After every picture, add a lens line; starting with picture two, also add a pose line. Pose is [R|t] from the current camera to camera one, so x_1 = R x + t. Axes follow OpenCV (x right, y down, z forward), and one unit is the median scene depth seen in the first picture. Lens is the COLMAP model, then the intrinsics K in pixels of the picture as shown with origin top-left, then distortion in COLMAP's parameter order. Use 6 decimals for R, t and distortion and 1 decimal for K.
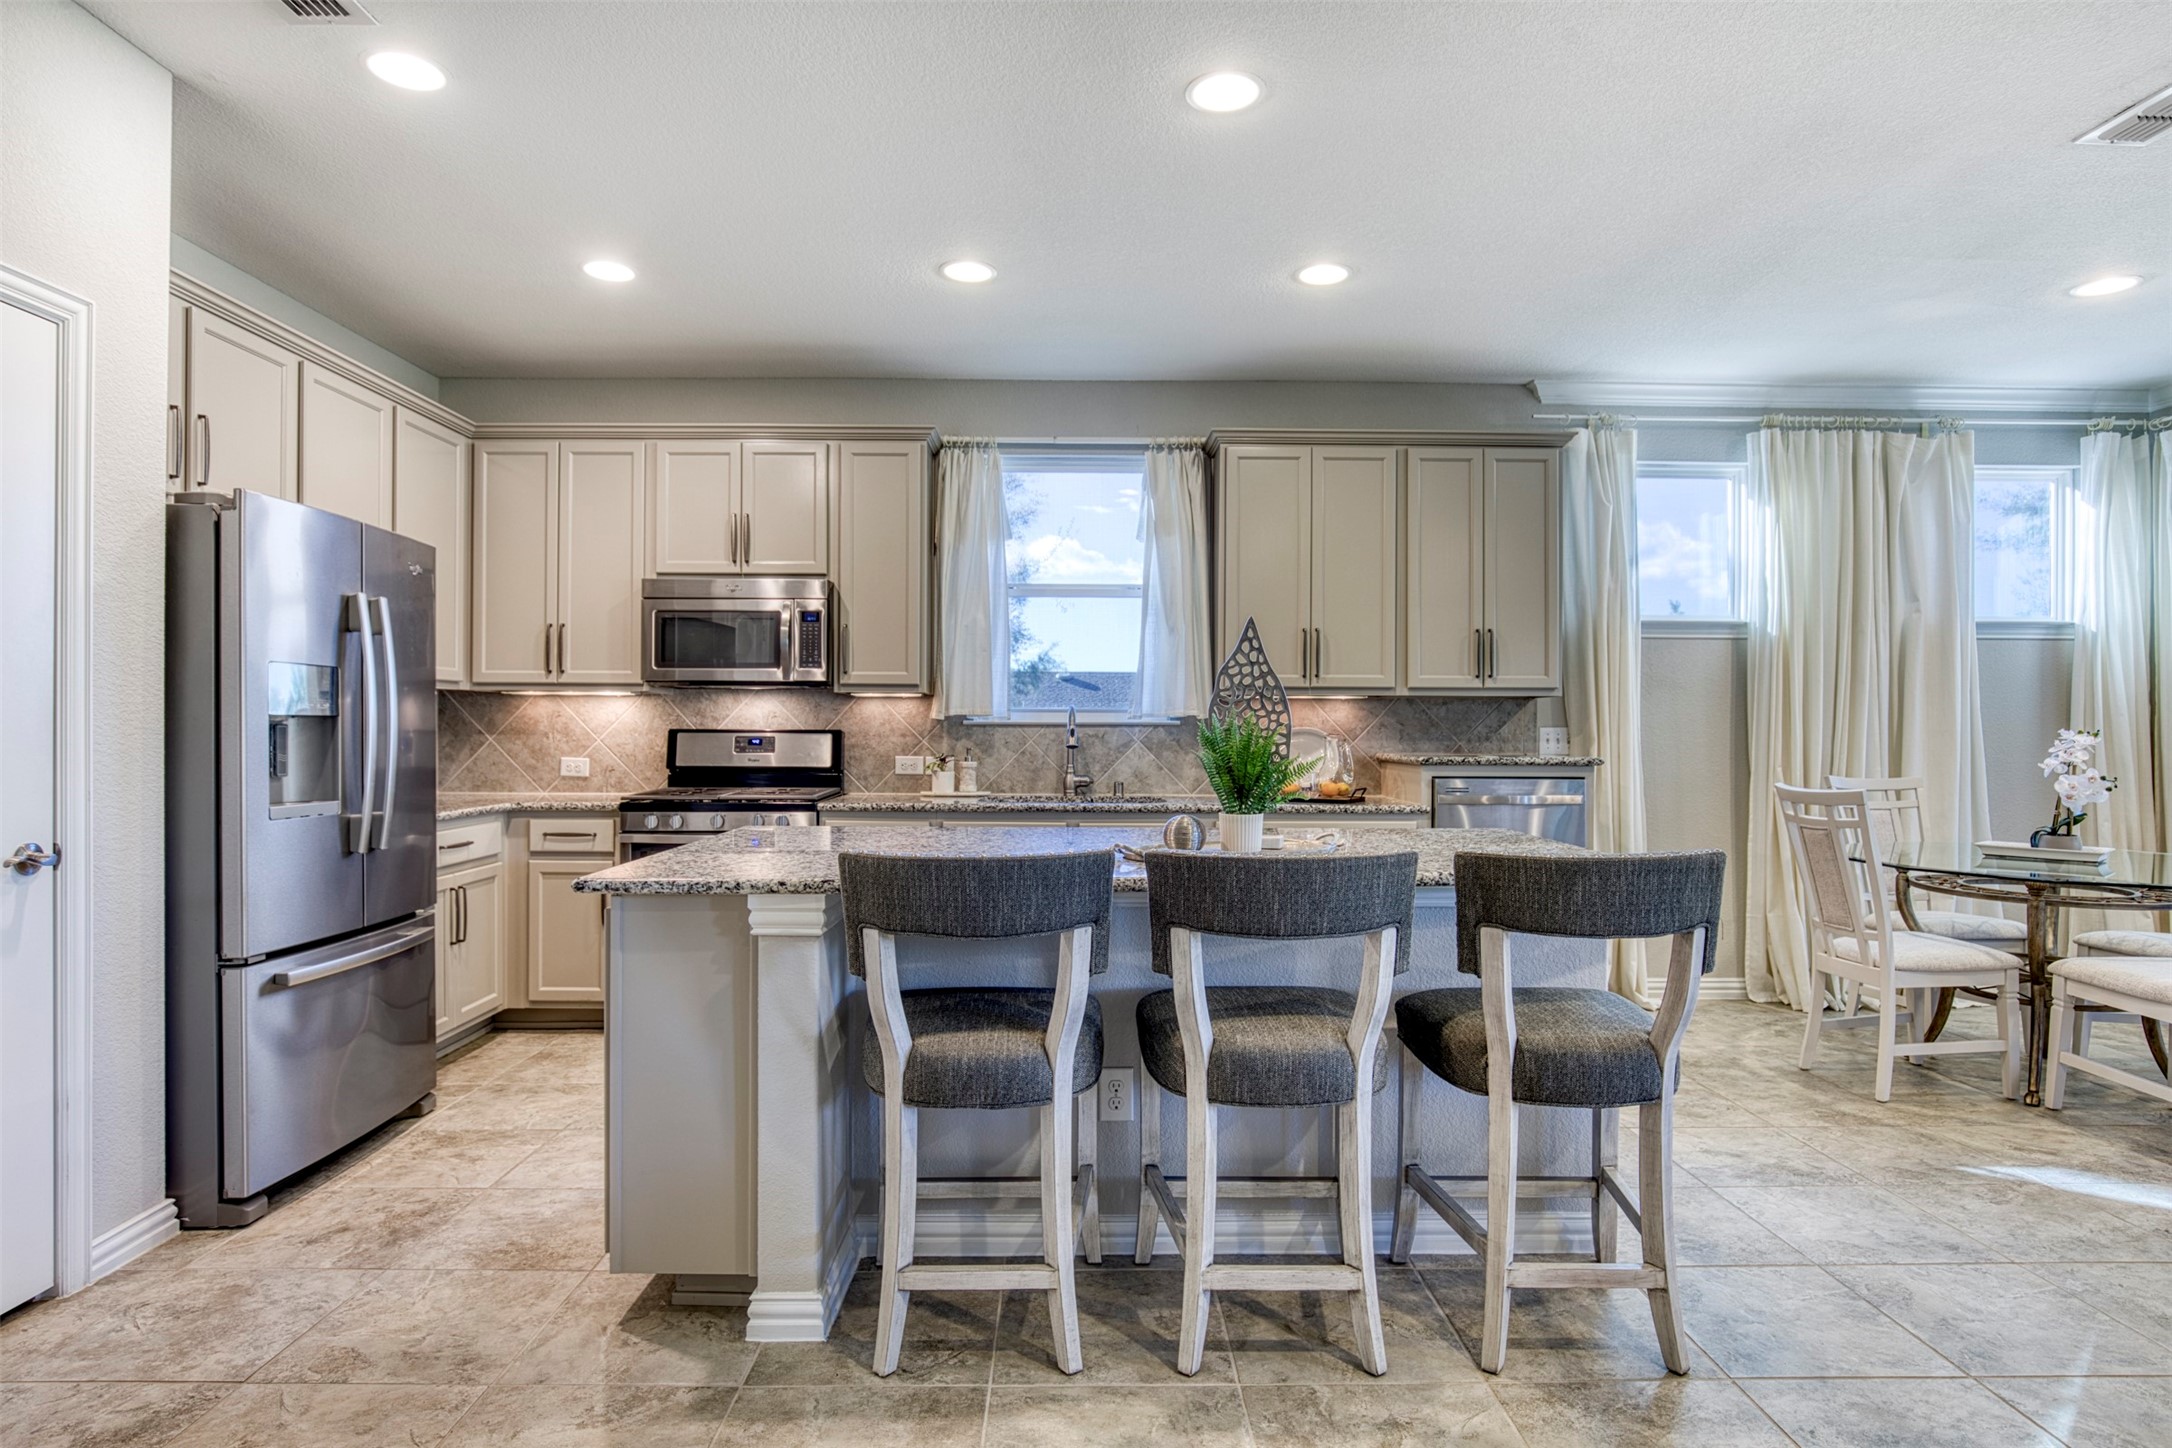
lens RADIAL K [[1175.6, 0, 1086.4], [0, 1175.6, 728.3], [0, 0, 1]] dist [-0.015650, 0.001305]
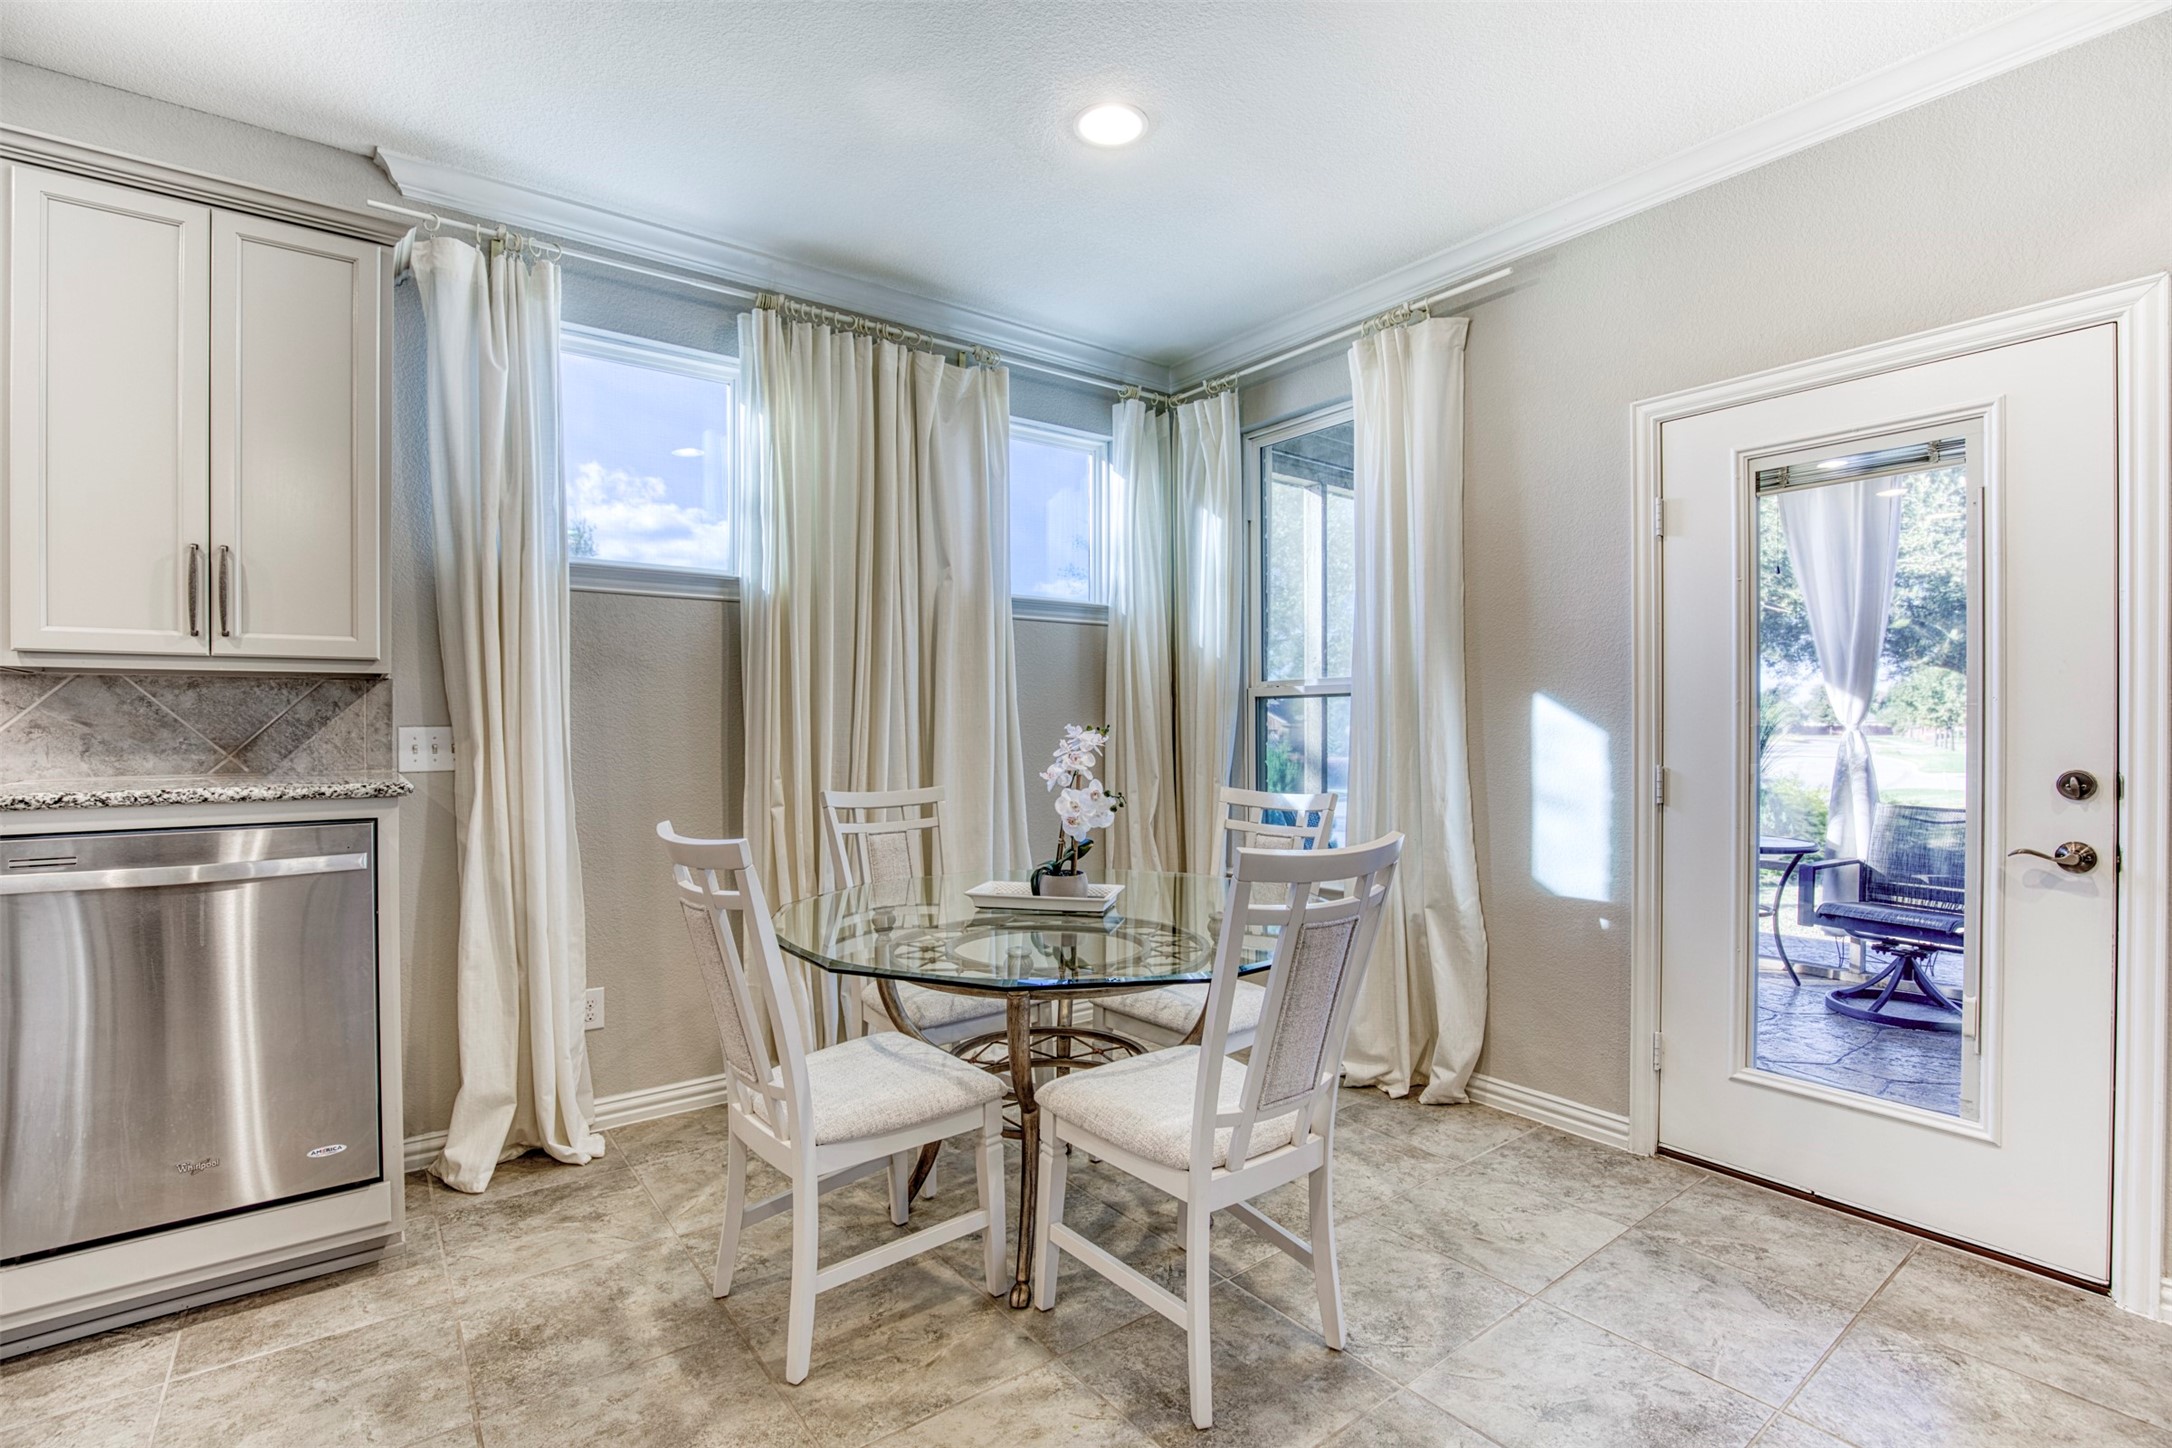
lens RADIAL K [[992.4, 0, 1086.2], [0, 992.4, 727.7], [0, 0, 1]] dist [-0.038198, 0.007647]
pose [[0.804067, -0.010916, 0.594439, 0.383444], [0.008124, 0.999940, 0.007375, -0.001319], [-0.594484, -0.001101, 0.804107, 0.395768]]
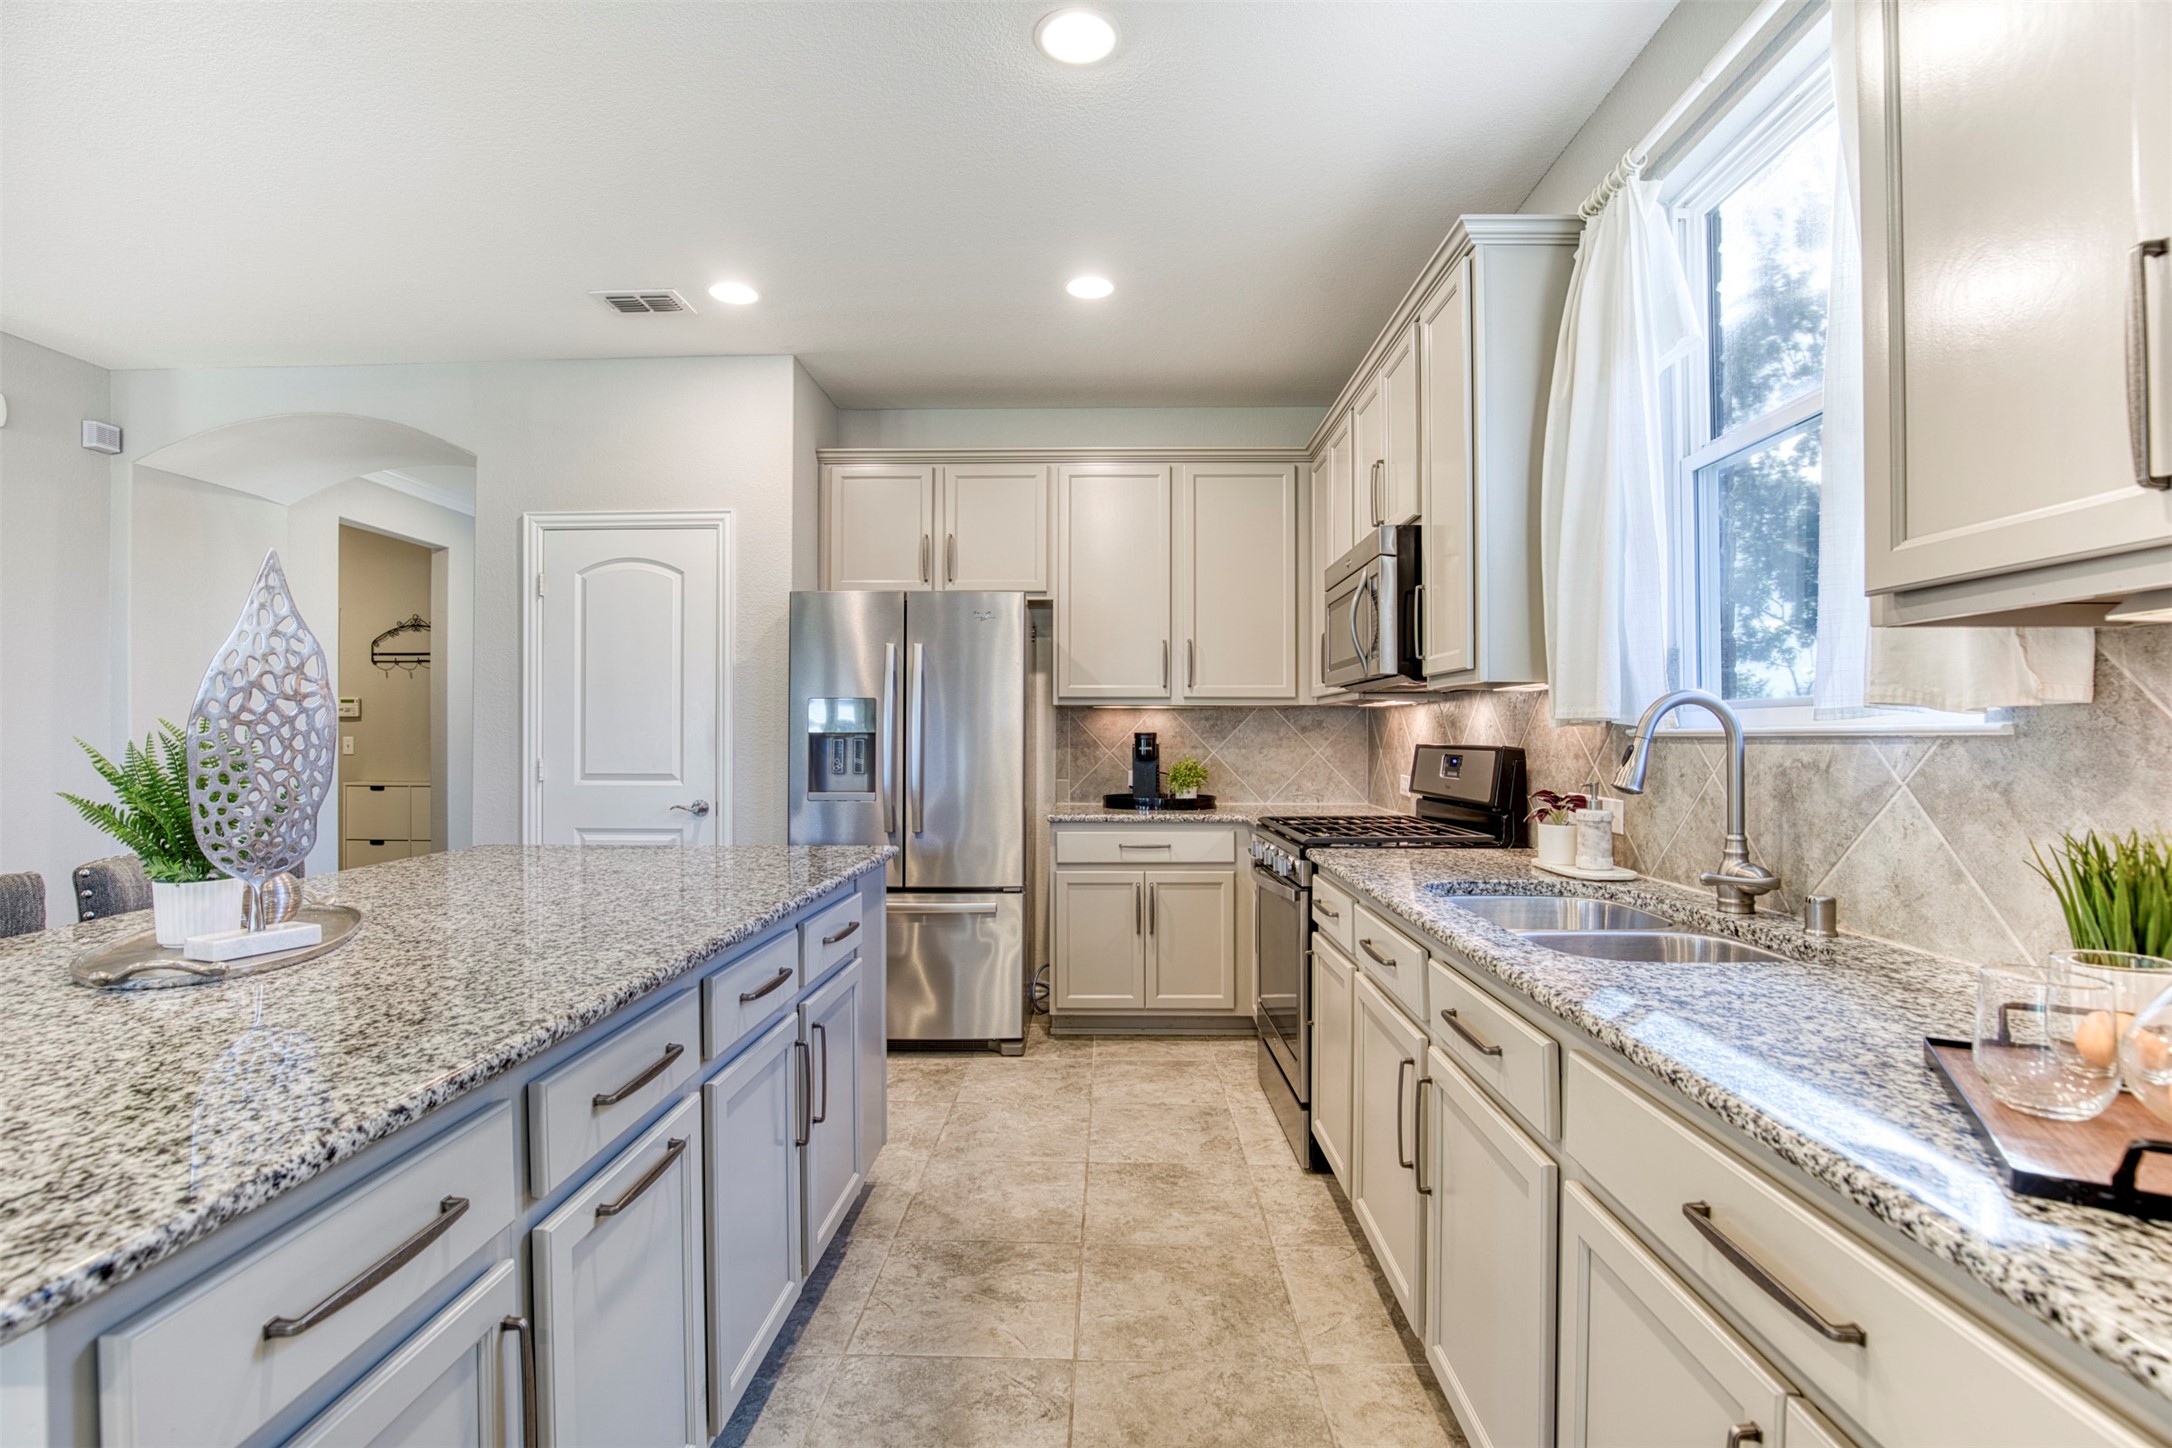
lens RADIAL K [[992.4, 0, 1086.2], [0, 992.4, 727.7], [0, 0, 1]] dist [-0.038198, 0.007647]
pose [[-0.037369, -0.012272, -0.999226, 0.336938], [-0.001853, 0.999924, -0.012211, -0.001663], [0.999300, 0.001396, -0.037389, 0.797292]]
